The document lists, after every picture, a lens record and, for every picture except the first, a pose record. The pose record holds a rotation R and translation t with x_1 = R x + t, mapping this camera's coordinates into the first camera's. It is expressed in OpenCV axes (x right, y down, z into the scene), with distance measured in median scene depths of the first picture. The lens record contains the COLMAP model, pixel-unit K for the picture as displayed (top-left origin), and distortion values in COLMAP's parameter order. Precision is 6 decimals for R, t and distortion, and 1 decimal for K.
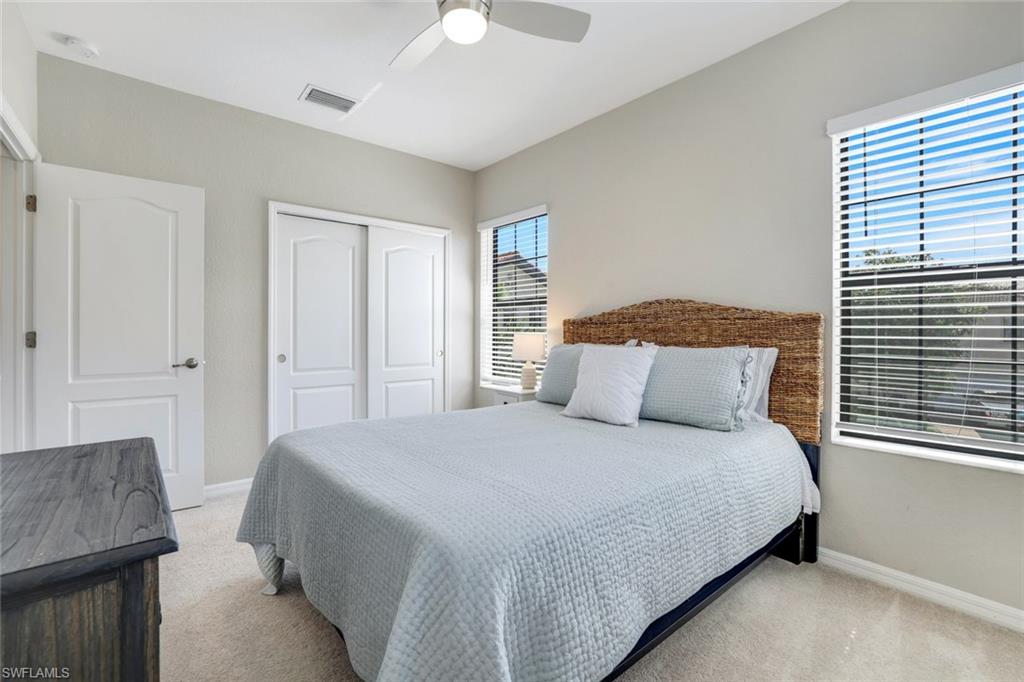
lens RADIAL K [[455.1, 0, 511.2], [0, 455.1, 331.2], [0, 0, 1]] dist [0.000311, 0.000001]
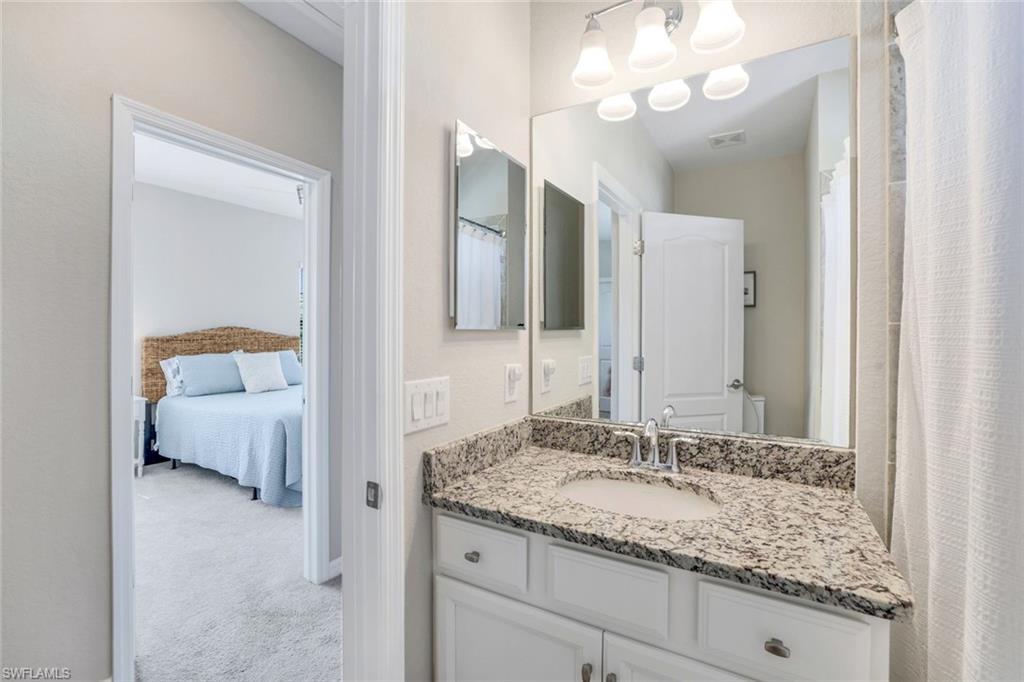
lens RADIAL K [[455.1, 0, 511.2], [0, 455.1, 331.2], [0, 0, 1]] dist [0.000311, 0.000001]
pose [[-0.345786, -0.001877, 0.938311, -1.673342], [-0.005352, 0.999986, 0.000029, -0.057125], [-0.938298, -0.005012, -0.345791, 0.591117]]
